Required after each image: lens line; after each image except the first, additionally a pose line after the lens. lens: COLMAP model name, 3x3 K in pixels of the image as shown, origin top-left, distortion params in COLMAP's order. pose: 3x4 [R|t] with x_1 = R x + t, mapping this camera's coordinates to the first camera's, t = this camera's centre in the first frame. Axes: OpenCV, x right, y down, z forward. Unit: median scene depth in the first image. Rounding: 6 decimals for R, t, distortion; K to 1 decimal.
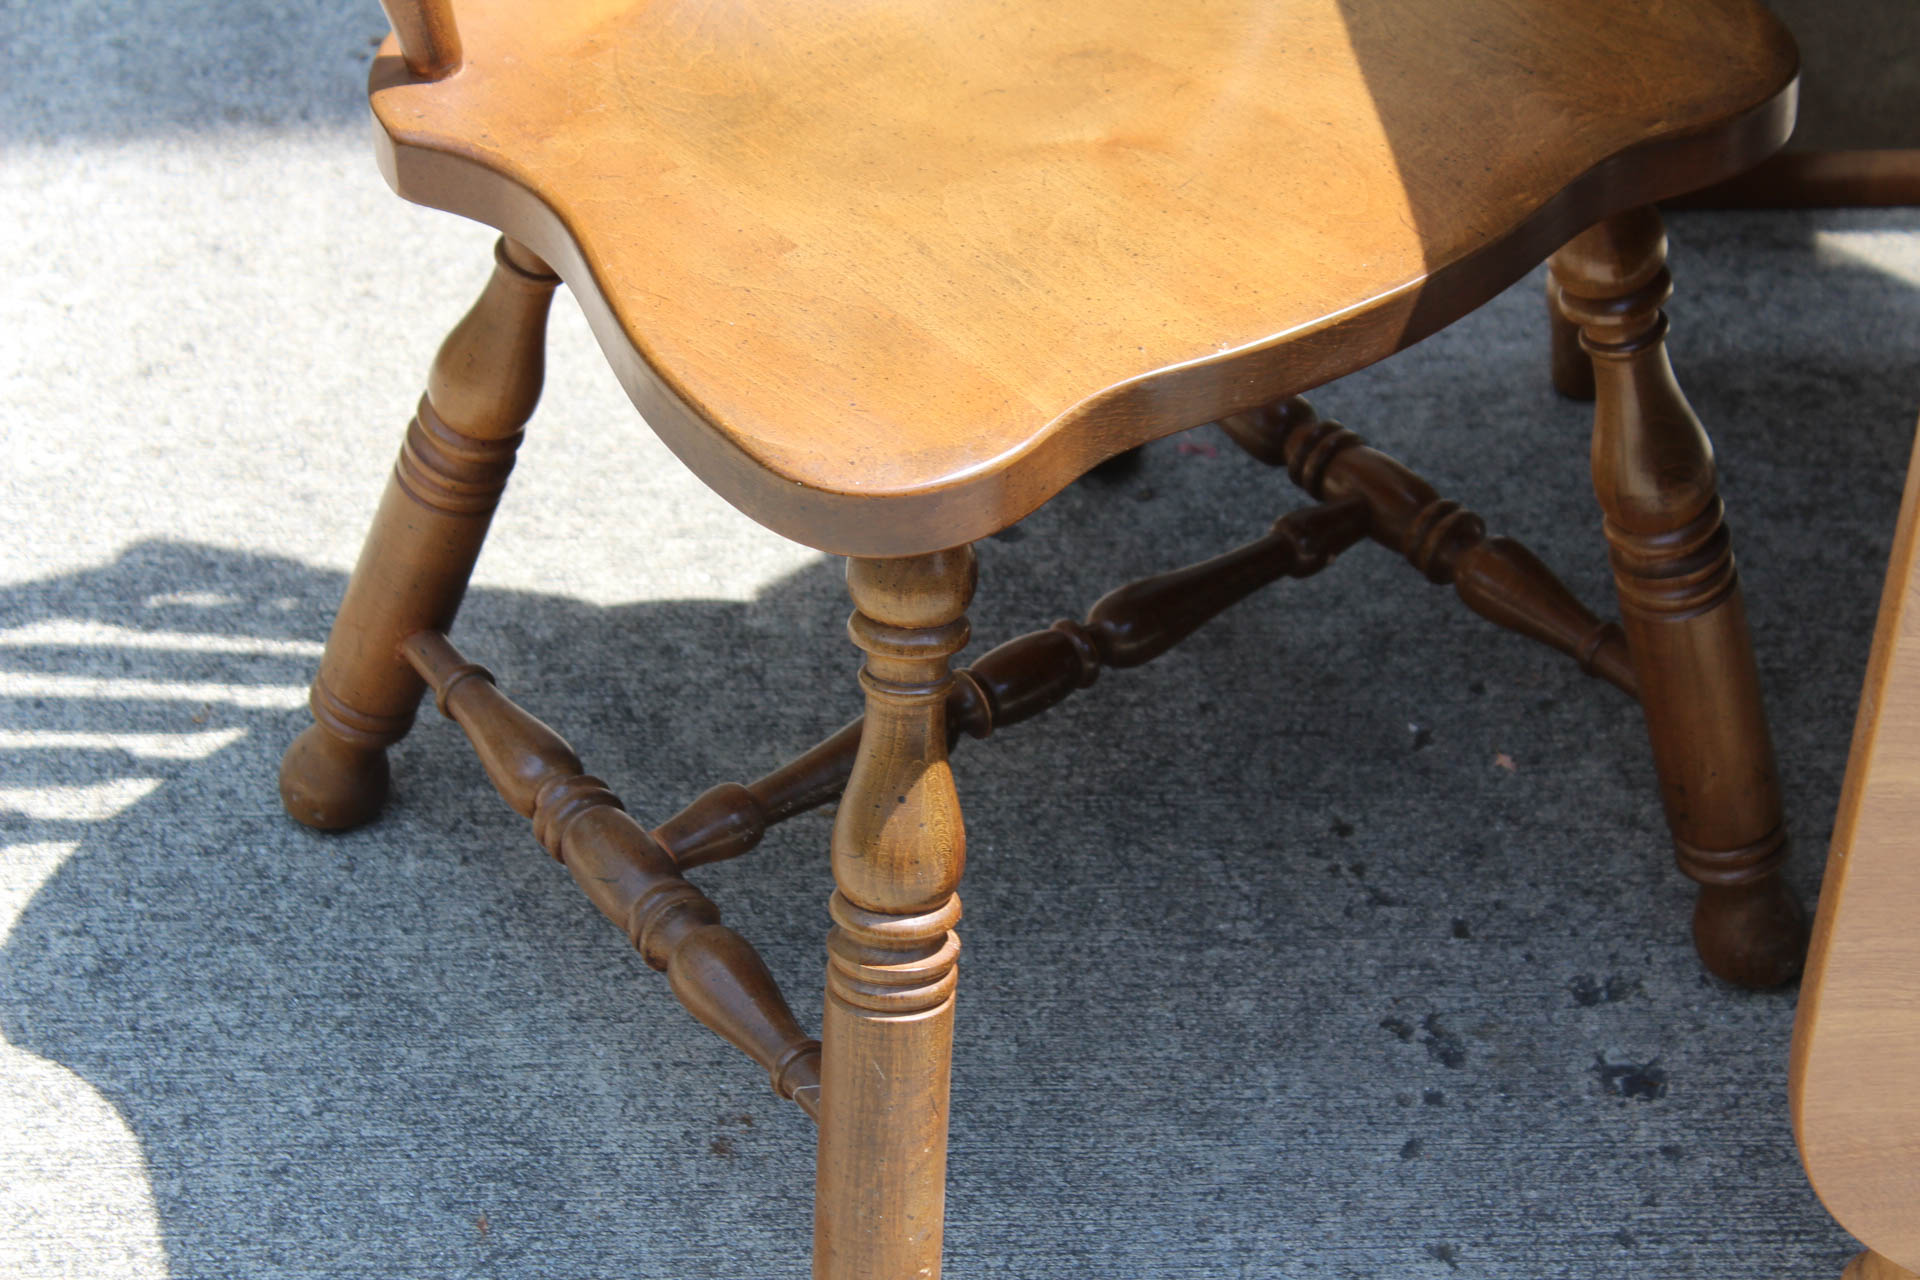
lens RADIAL K [[4520.8, 0, 960.0], [0, 4520.8, 640.0], [0, 0, 1]] dist [0.034634, 0.580429]
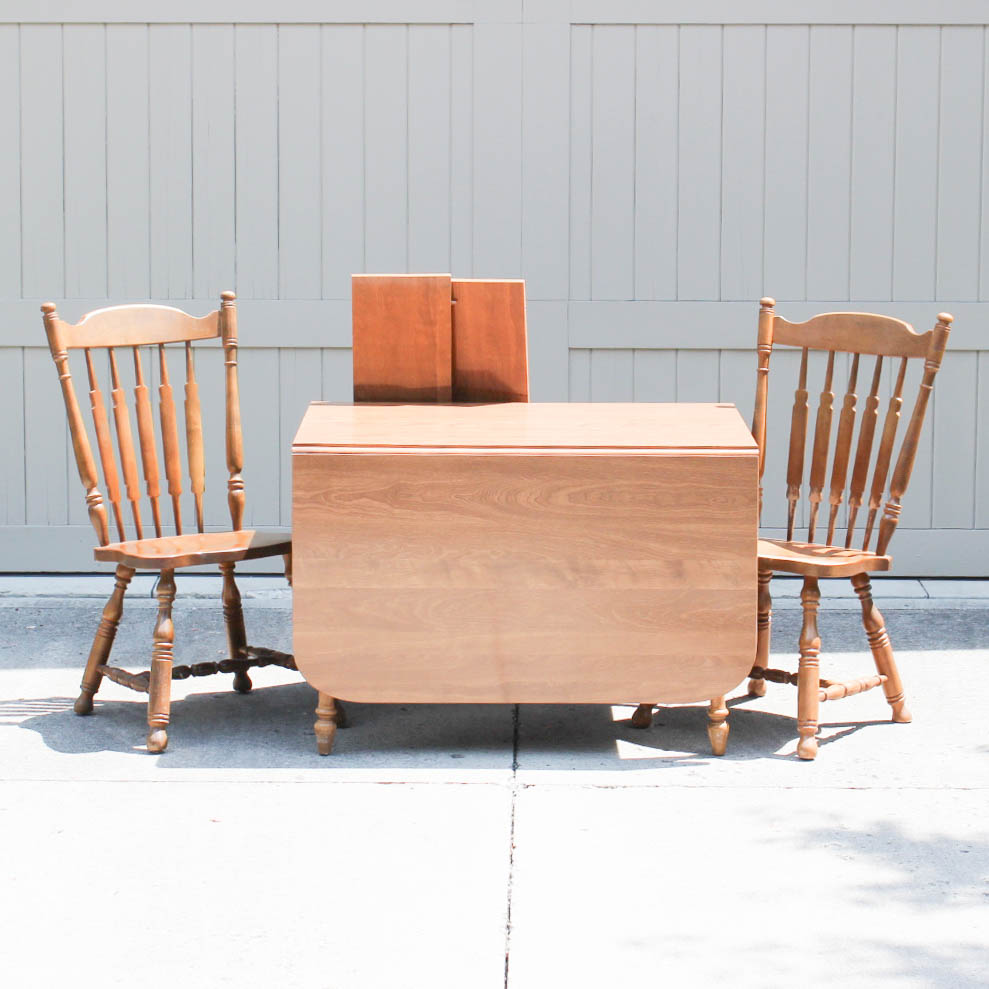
lens RADIAL K [[2717.5, 0, 494.5], [0, 2717.5, 494.5], [0, 0, 1]] dist [-0.000995, -0.670014]
pose [[0.998359, -0.017965, -0.054371, 0.546054], [-0.013109, 0.852596, -0.522406, 1.538853], [0.055742, 0.522261, 0.850962, -1.913162]]
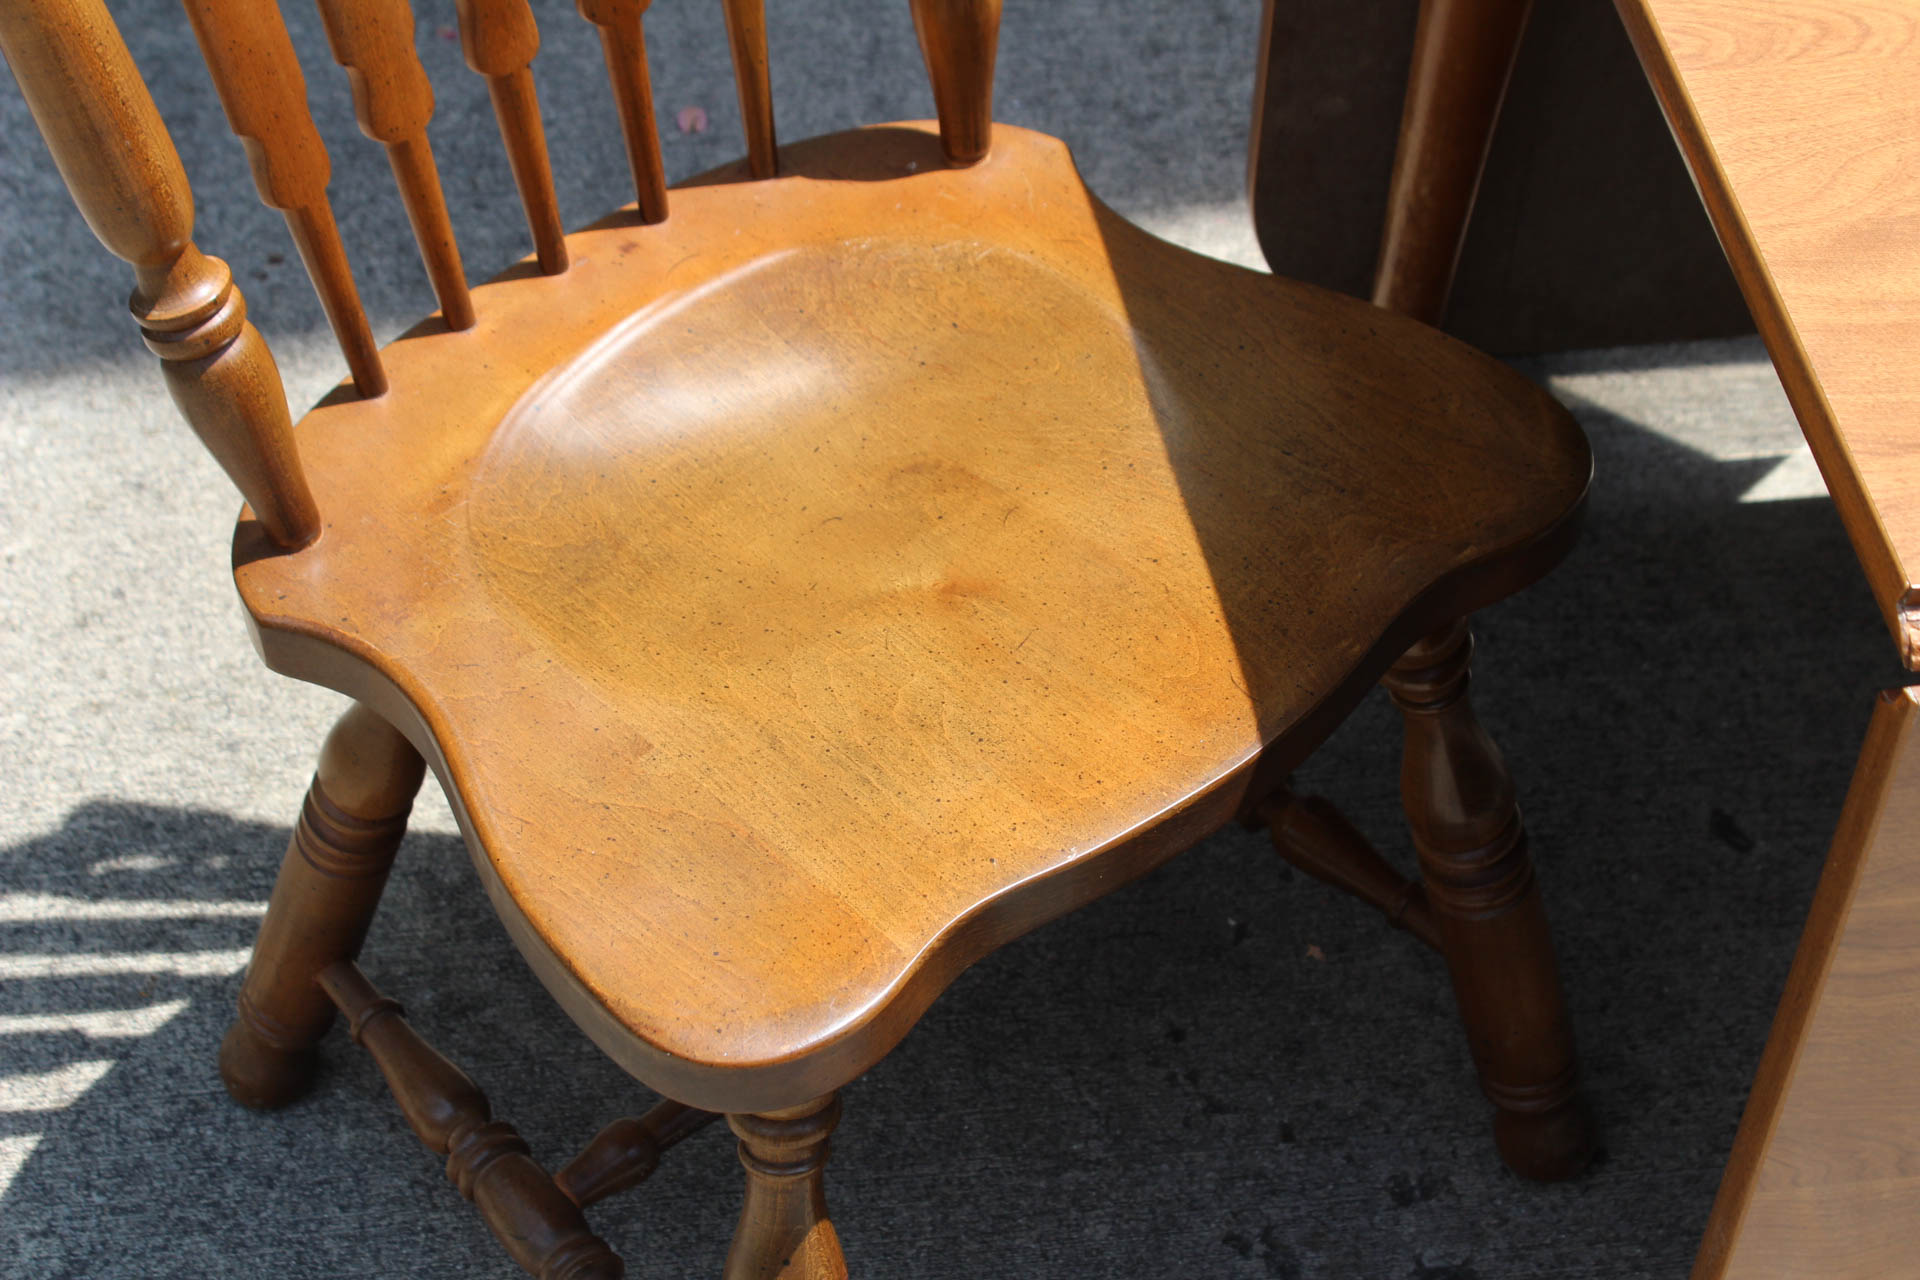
lens RADIAL K [[3317.2, 0, 960.0], [0, 3317.2, 640.0], [0, 0, 1]] dist [-0.043132, 0.293962]
pose [[0.997492, -0.059109, 0.038925, 0.004924], [0.053892, 0.990865, 0.123618, -0.165596], [-0.045876, -0.121210, 0.991566, 0.205958]]
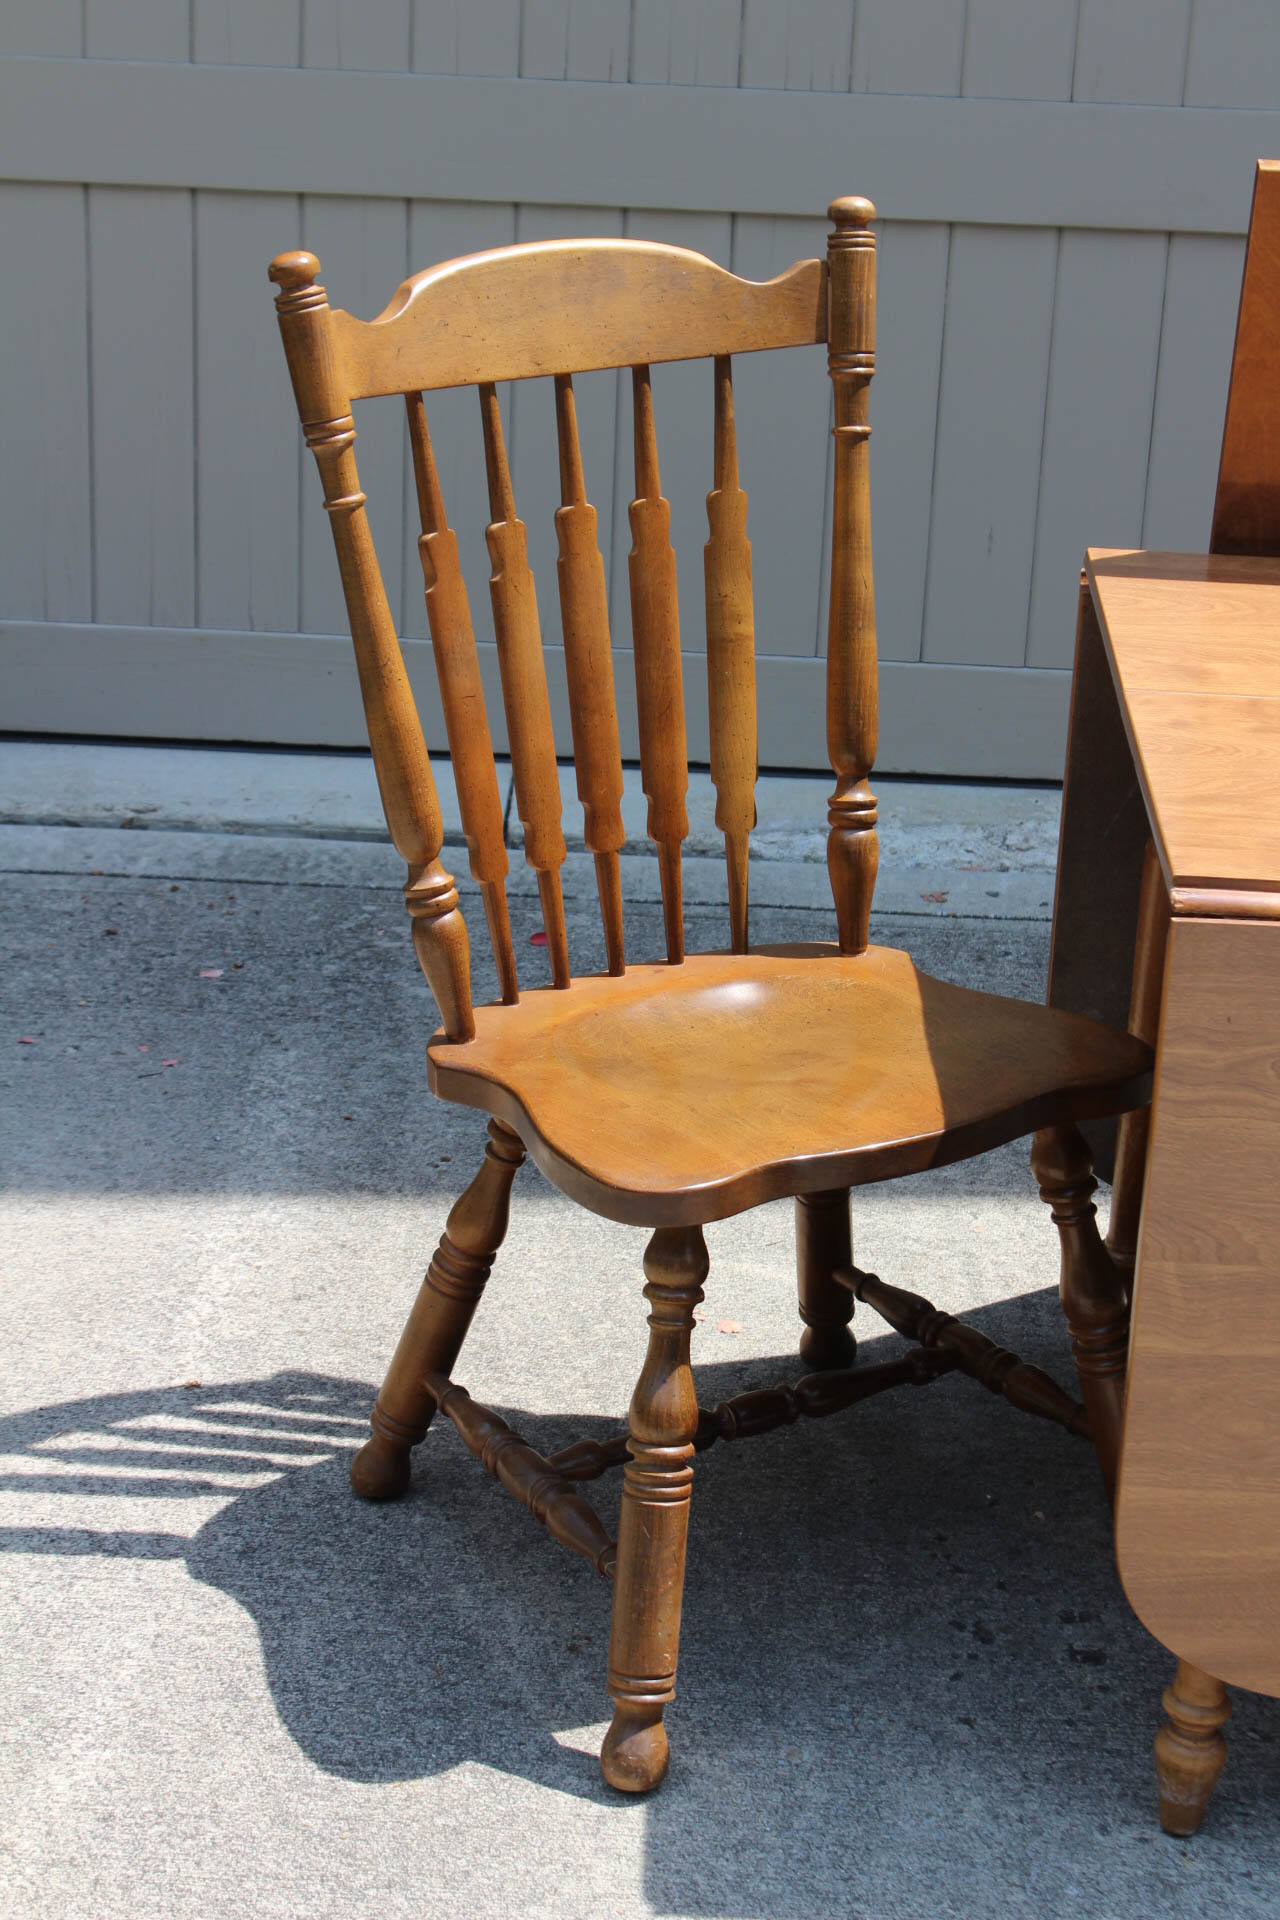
lens RADIAL K [[3652.0, 0, 640.0], [0, 3652.0, 960.0], [0, 0, 1]] dist [0.032260, -0.092430]
pose [[0.994864, 0.038849, -0.093472, 0.095538], [-0.066266, 0.948002, -0.311290, 0.290522], [0.076518, 0.315885, 0.945707, -0.447603]]
